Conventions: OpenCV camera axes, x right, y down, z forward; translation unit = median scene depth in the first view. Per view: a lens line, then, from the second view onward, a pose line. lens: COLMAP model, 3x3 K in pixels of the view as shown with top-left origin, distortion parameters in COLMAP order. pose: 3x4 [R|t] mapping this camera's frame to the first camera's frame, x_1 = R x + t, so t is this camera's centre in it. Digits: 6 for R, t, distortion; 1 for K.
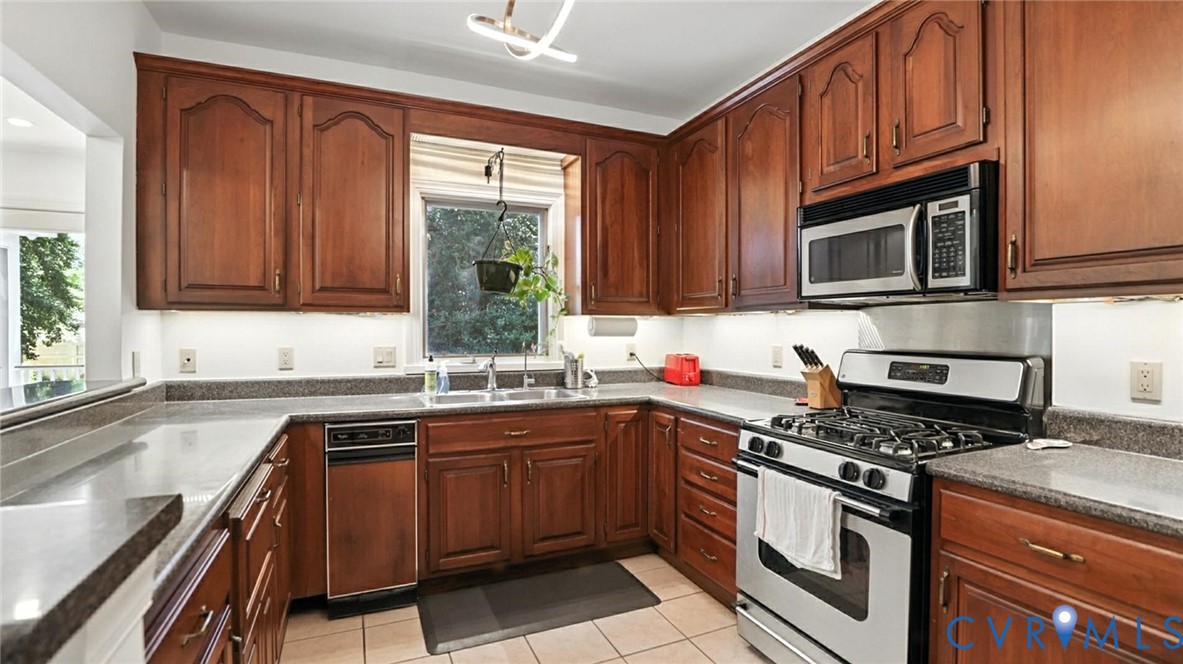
lens RADIAL K [[544.4, 0, 591.5], [0, 544.4, 332.0], [0, 0, 1]] dist [-0.026800, -0.000107]
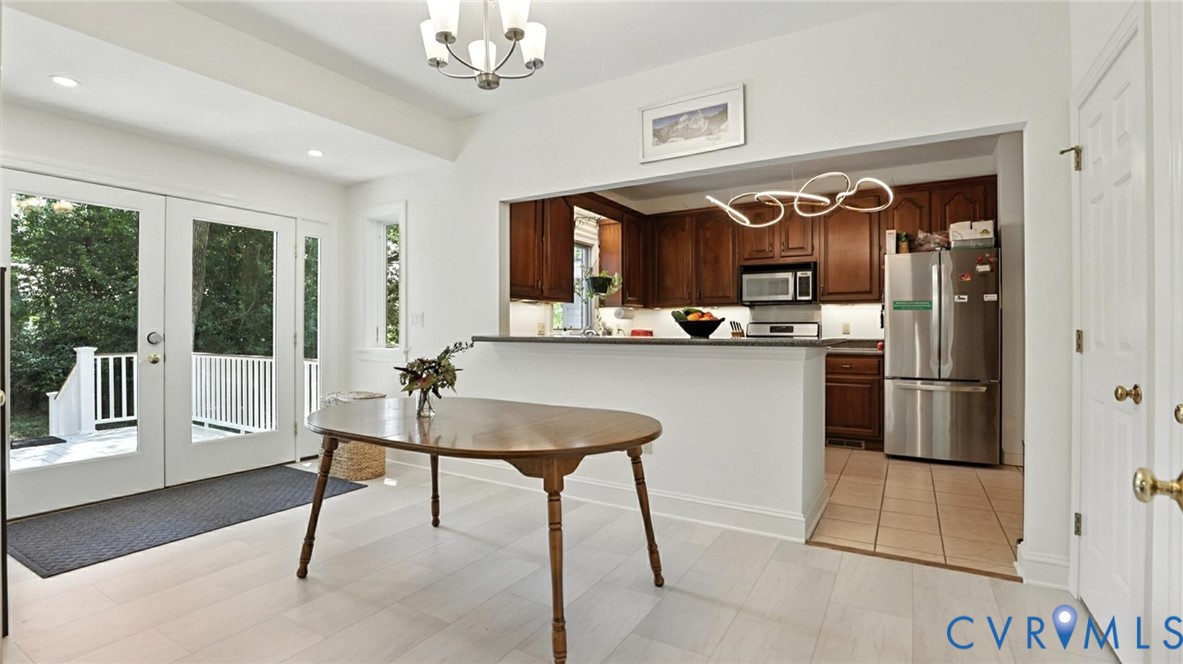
lens RADIAL K [[544.4, 0, 591.5], [0, 544.4, 332.0], [0, 0, 1]] dist [-0.026800, -0.000107]
pose [[0.820989, -0.003230, 0.570935, -1.813288], [0.004708, 0.999988, -0.001113, 0.086745], [-0.570925, 0.003602, 0.820995, -0.749009]]
